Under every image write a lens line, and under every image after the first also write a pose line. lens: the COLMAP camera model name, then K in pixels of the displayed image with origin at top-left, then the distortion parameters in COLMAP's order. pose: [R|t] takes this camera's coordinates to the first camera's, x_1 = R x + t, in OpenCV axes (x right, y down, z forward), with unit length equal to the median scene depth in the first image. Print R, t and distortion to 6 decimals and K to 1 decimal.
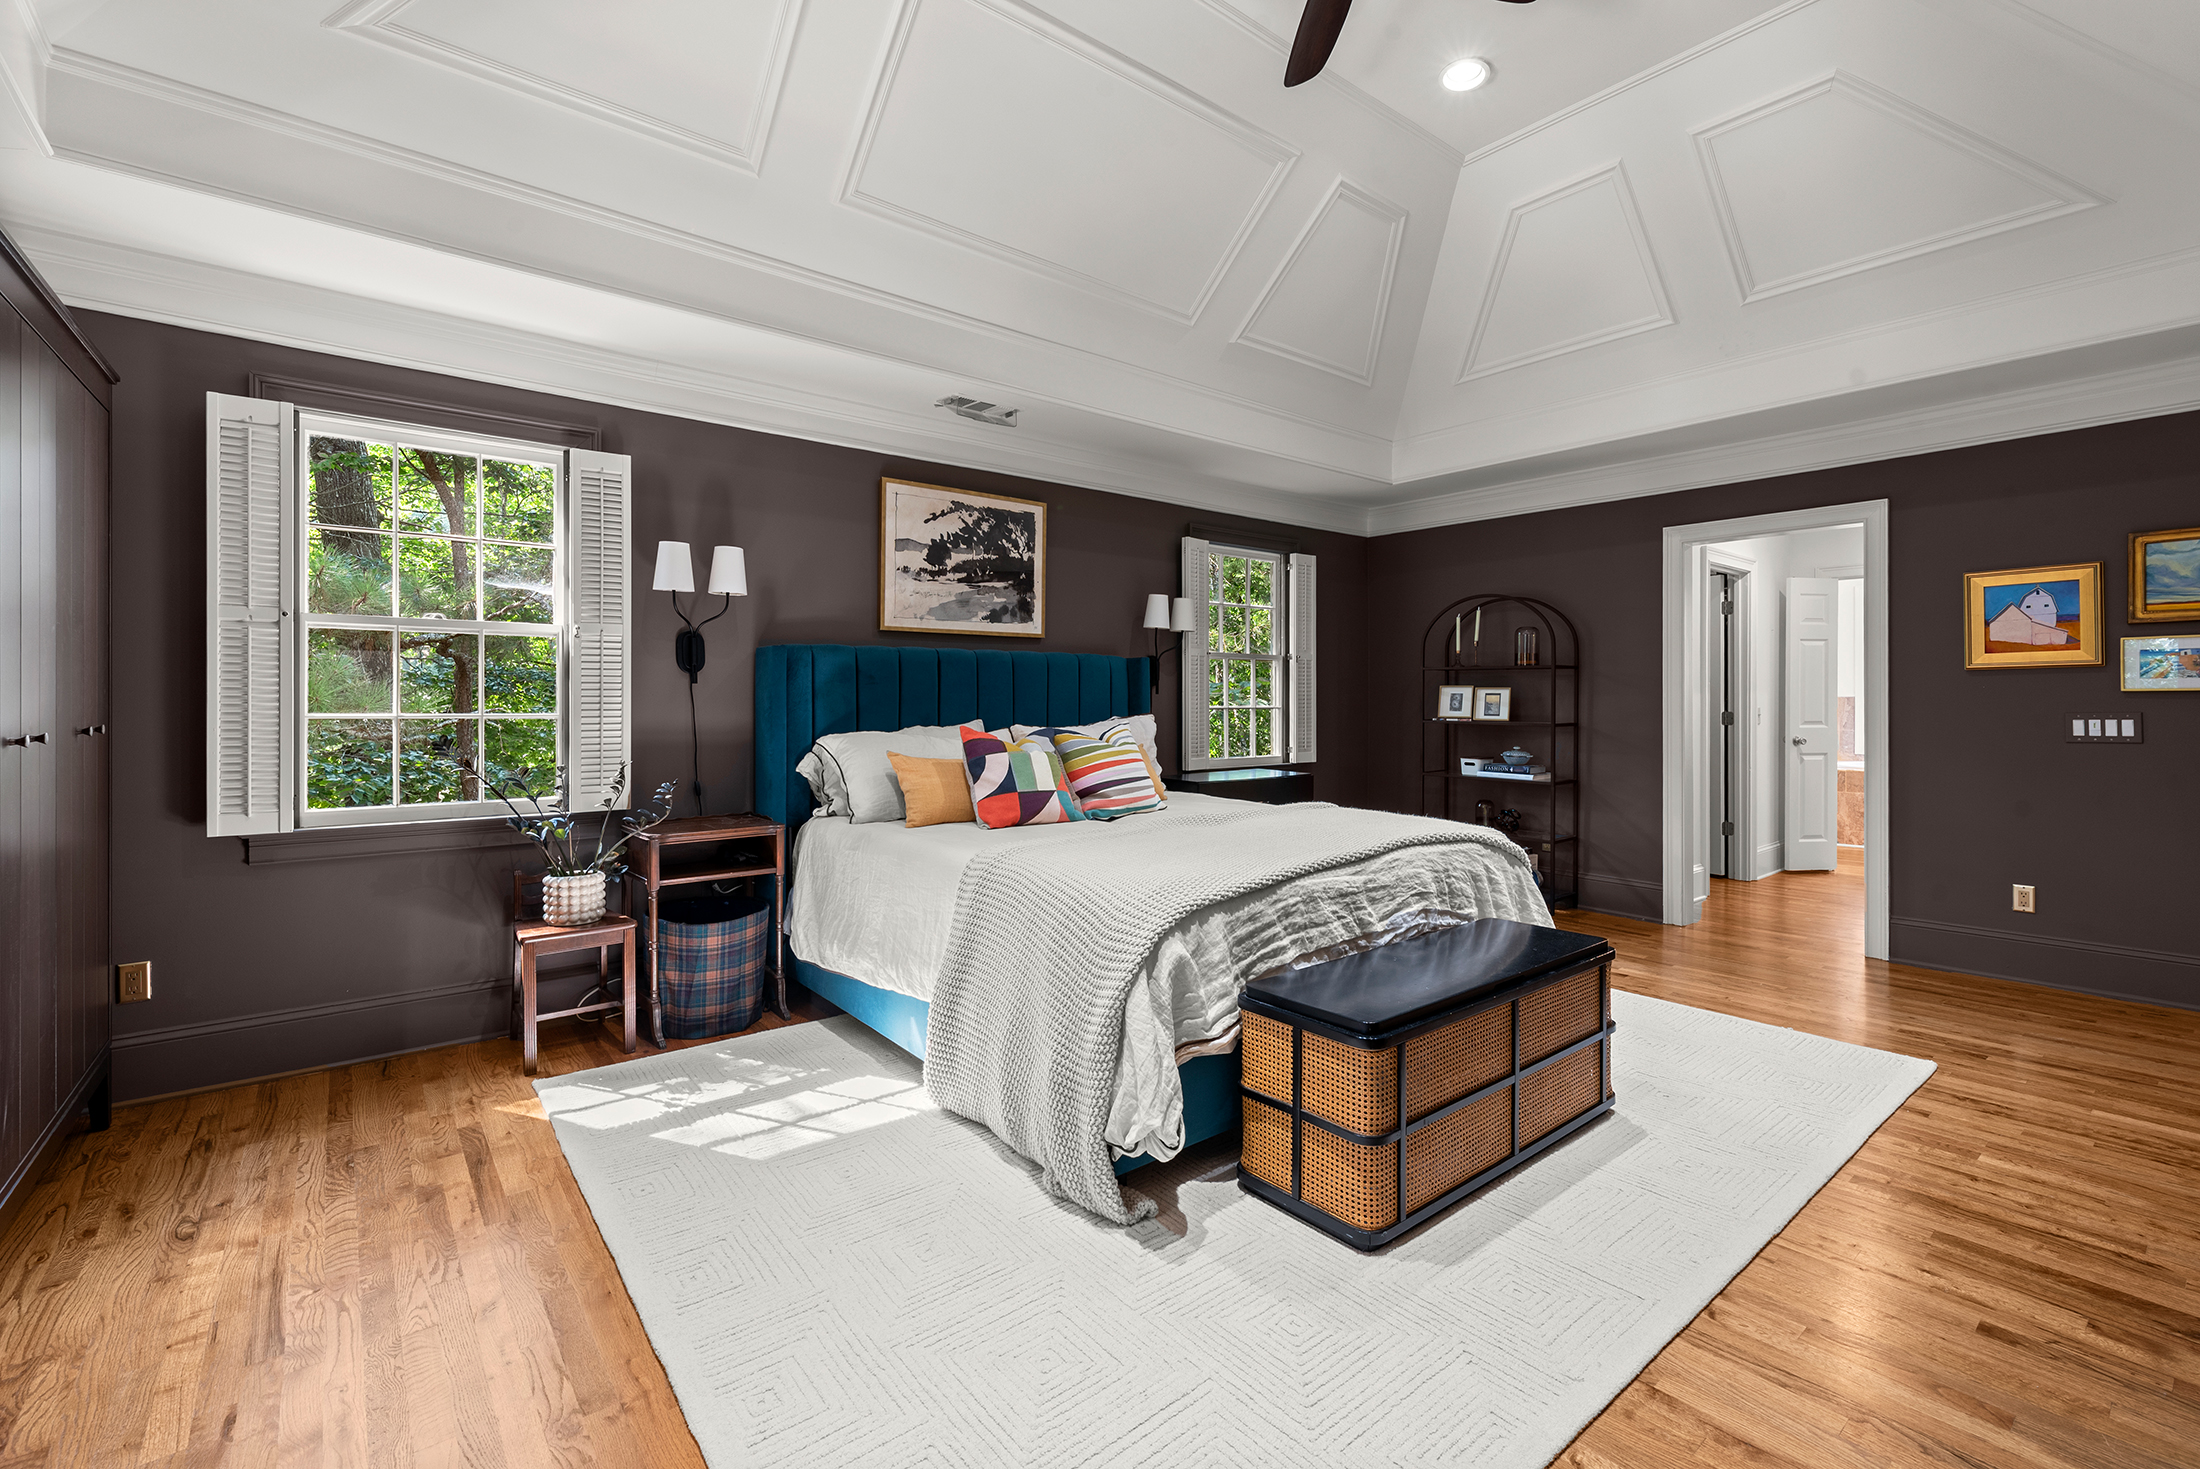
lens RADIAL K [[953.9, 0, 1113.0], [0, 953.9, 696.5], [0, 0, 1]] dist [0.002471, -0.000172]
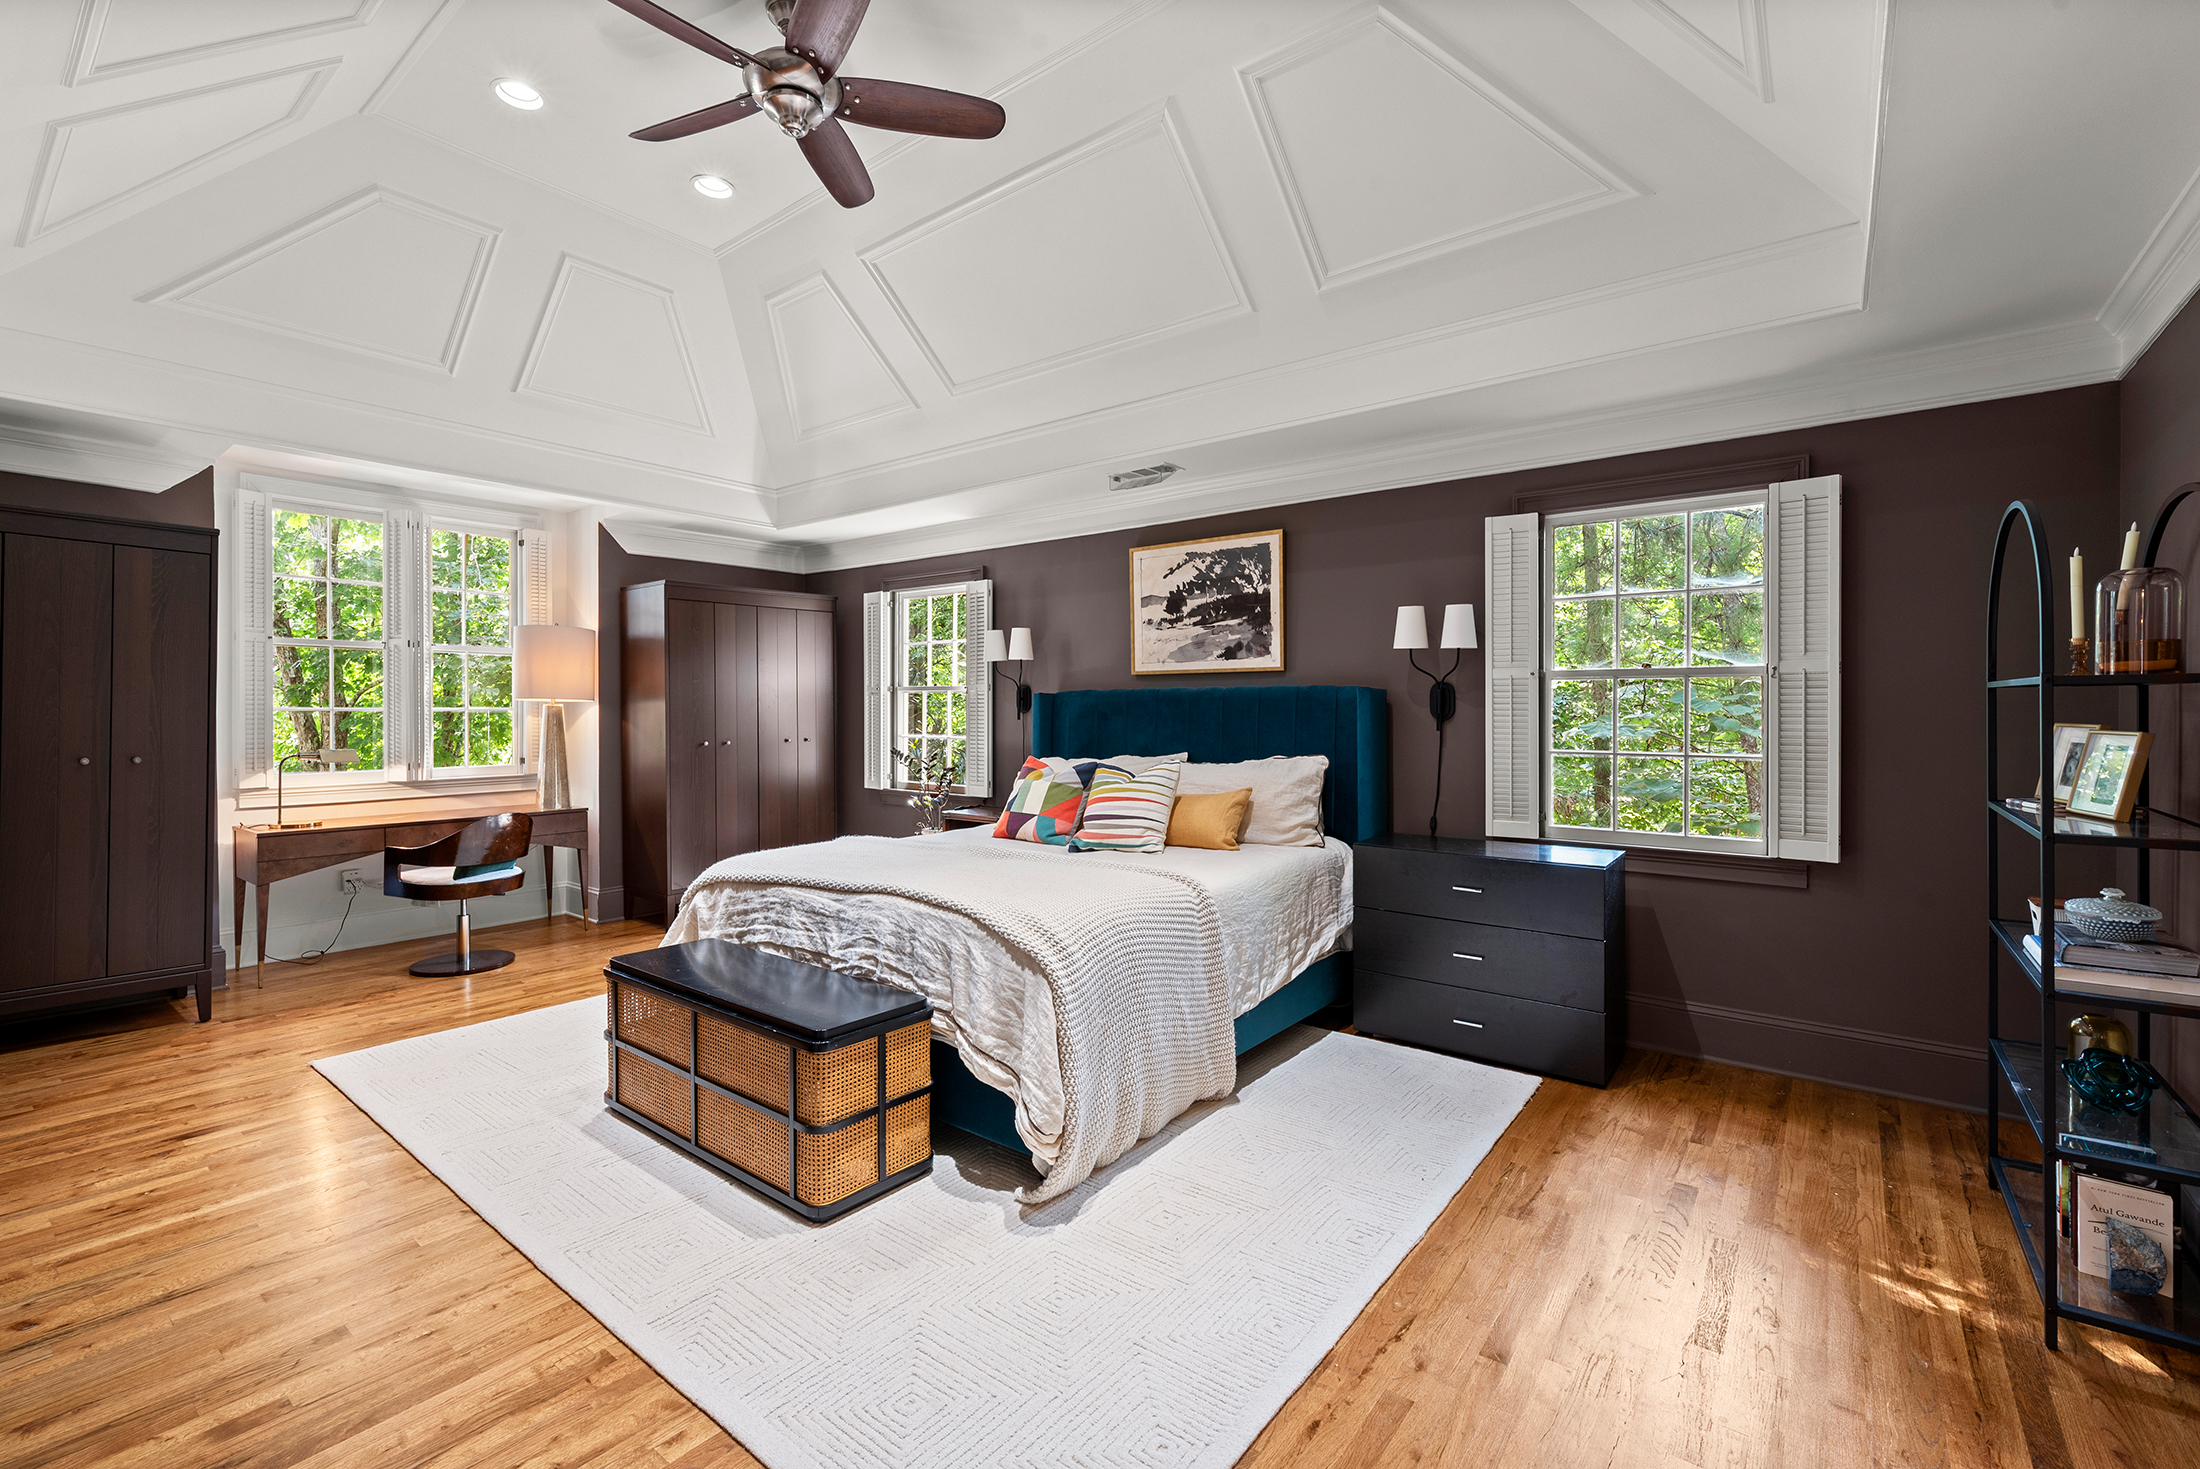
lens RADIAL K [[953.9, 0, 1087.7], [0, 953.9, 716.7], [0, 0, 1]] dist [0.002471, -0.000172]
pose [[0.211459, 0.007017, -0.977362, 0.892787], [0.002236, 0.999968, 0.007663, -0.025086], [0.977384, -0.003806, 0.211437, 0.662533]]
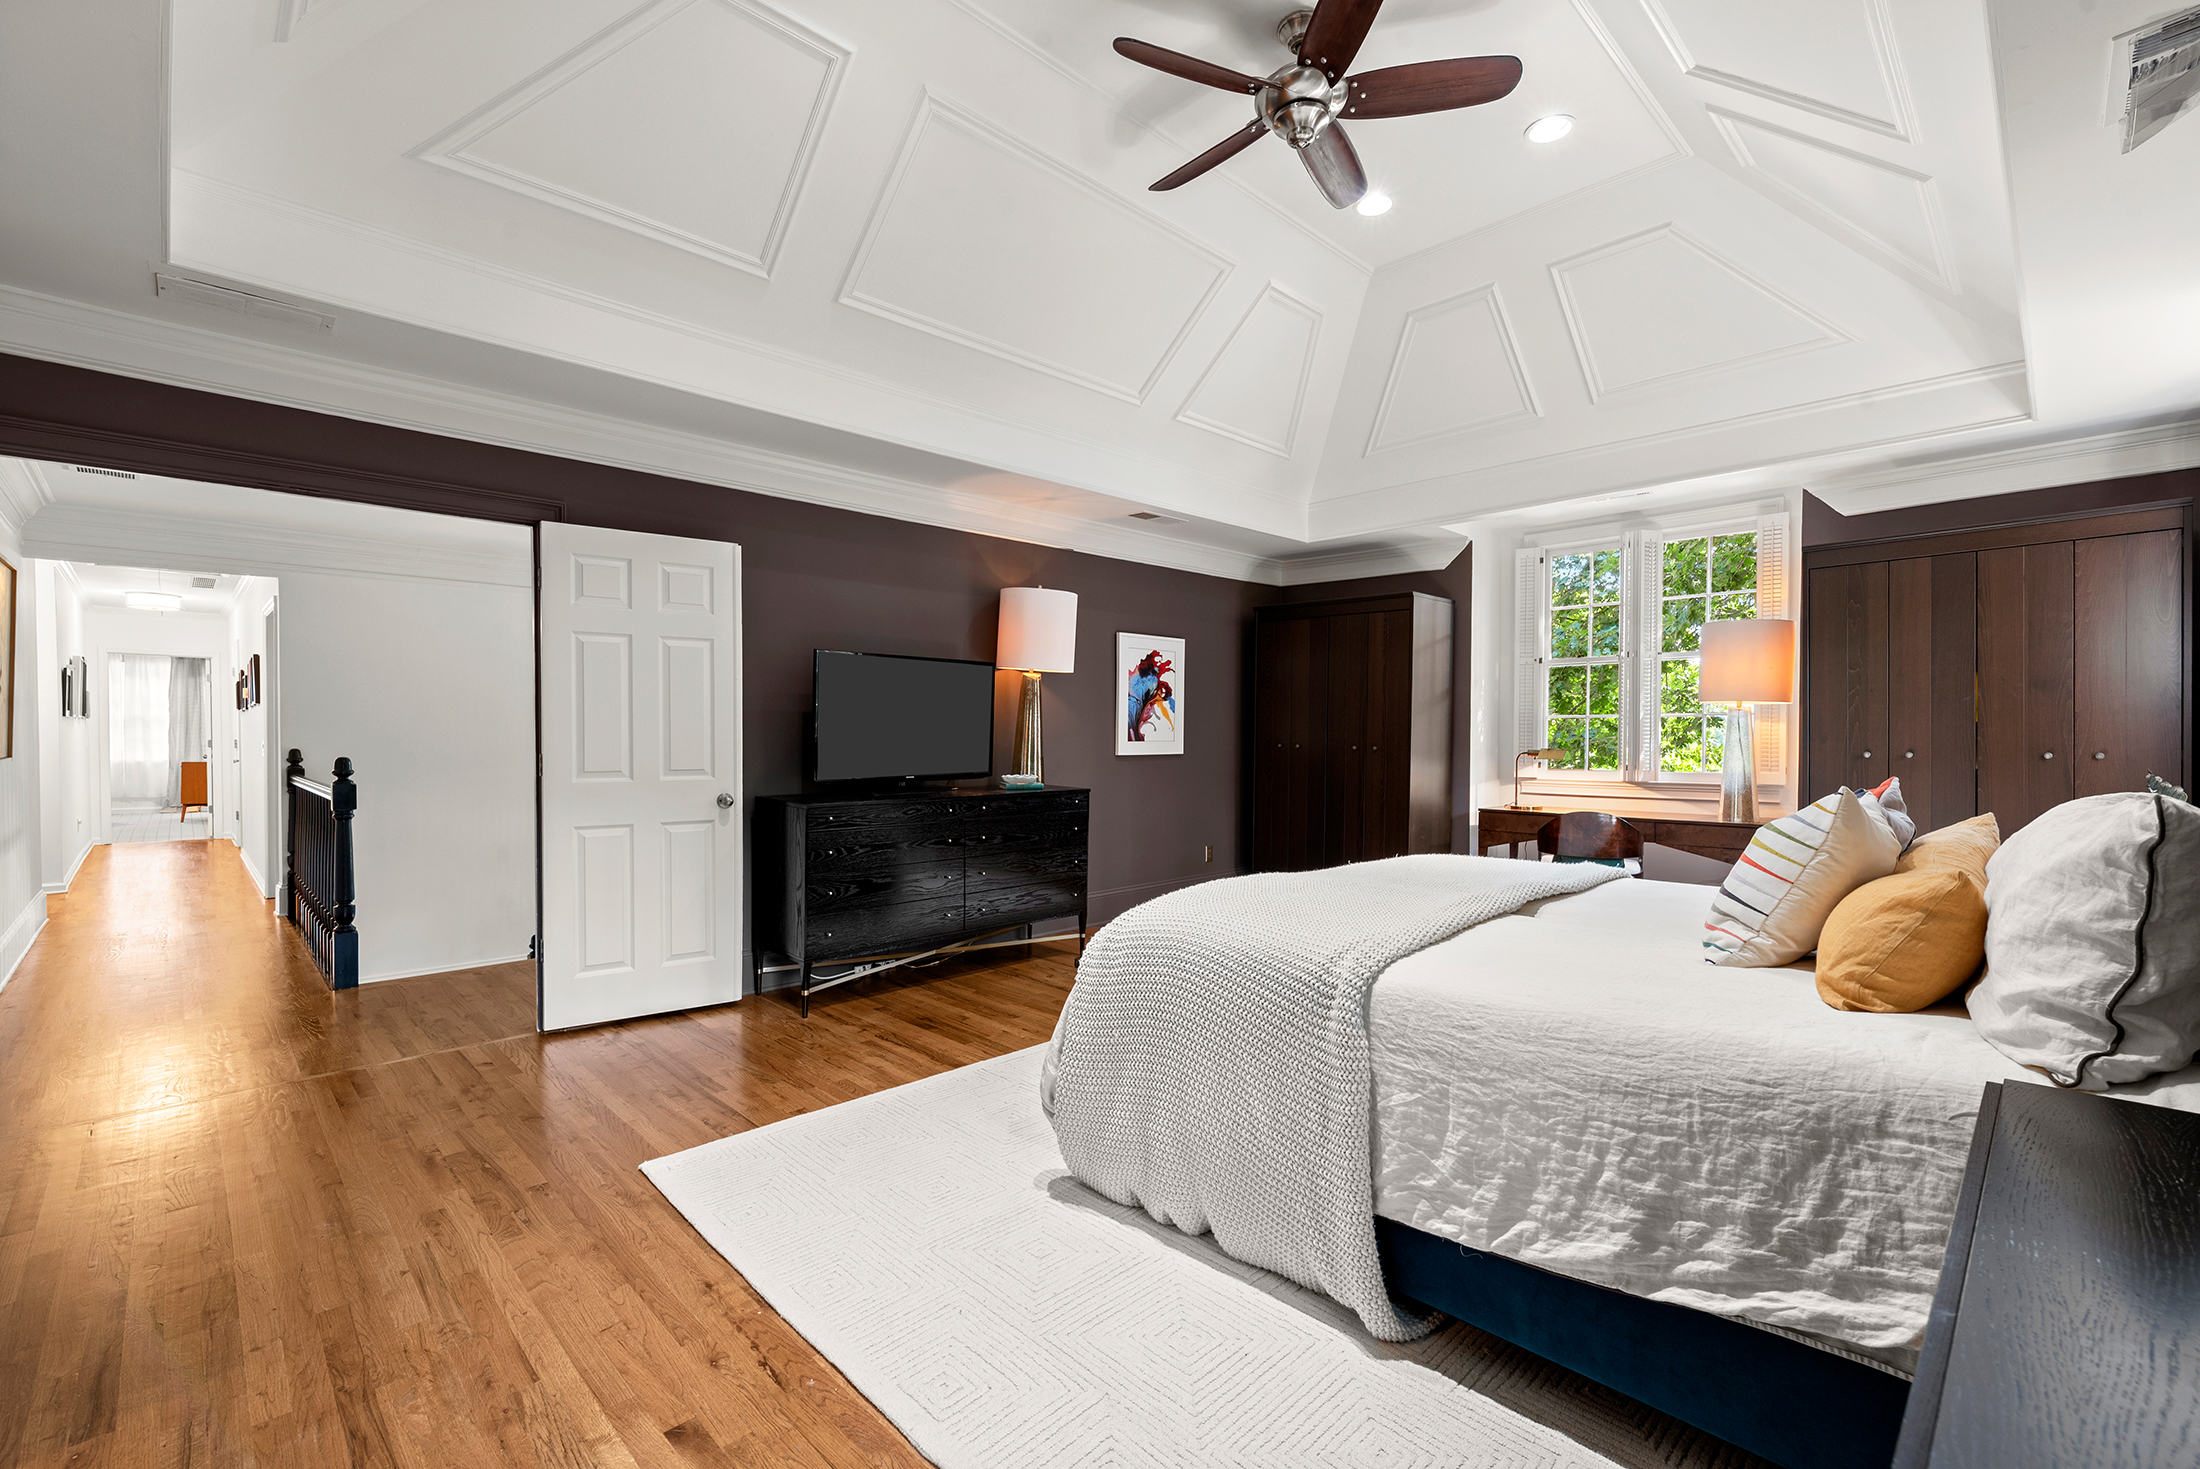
lens RADIAL K [[953.9, 0, 1094.1], [0, 953.9, 753.1], [0, 0, 1]] dist [0.002471, -0.000172]
pose [[-0.997290, 0.004571, -0.073425, 0.362872], [0.003475, 0.999881, 0.015057, 0.002385], [0.073485, 0.014761, -0.997187, 1.329753]]
